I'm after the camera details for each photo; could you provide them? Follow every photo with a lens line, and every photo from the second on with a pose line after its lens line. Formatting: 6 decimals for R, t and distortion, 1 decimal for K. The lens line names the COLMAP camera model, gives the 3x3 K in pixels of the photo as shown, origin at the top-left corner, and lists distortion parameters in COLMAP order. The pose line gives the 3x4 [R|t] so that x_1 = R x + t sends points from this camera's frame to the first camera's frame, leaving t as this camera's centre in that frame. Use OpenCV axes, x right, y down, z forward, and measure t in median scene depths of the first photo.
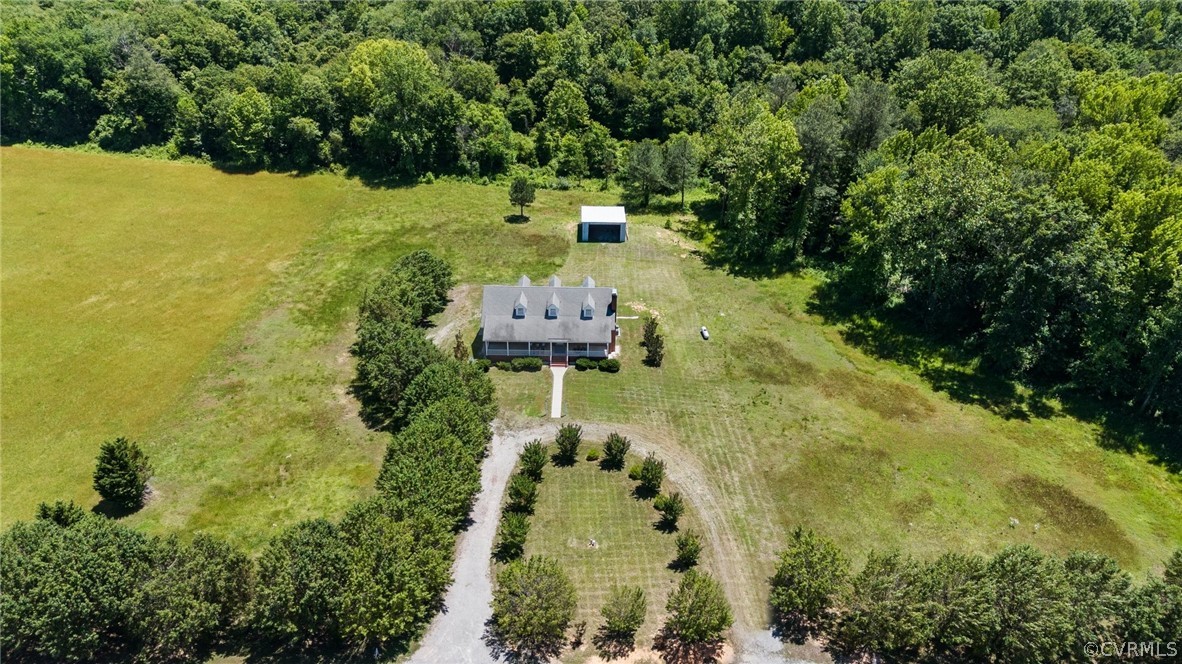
lens RADIAL K [[884.2, 0, 595.2], [0, 884.2, 301.1], [0, 0, 1]] dist [0.065537, -0.052787]
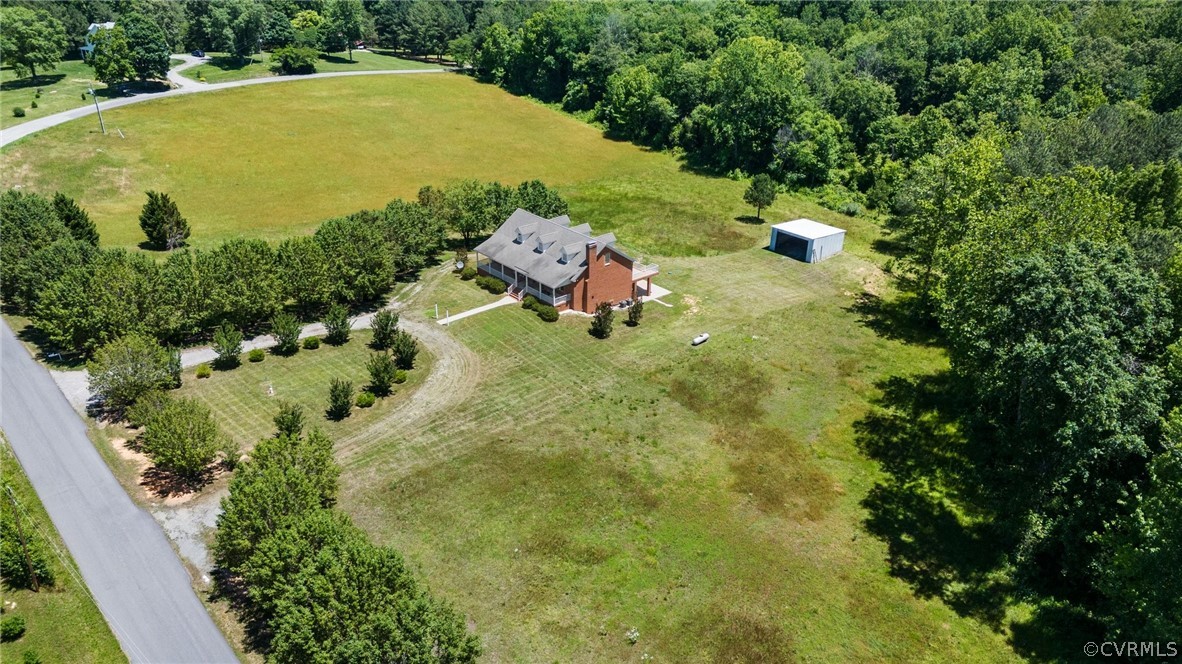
lens RADIAL K [[884.2, 0, 606.8], [0, 884.2, 307.9], [0, 0, 1]] dist [0.065537, -0.052787]
pose [[0.662386, 0.296786, -0.687868, 0.685795], [-0.363851, 0.930065, 0.050912, -0.001049], [0.654872, 0.216559, 0.724048, 0.377819]]
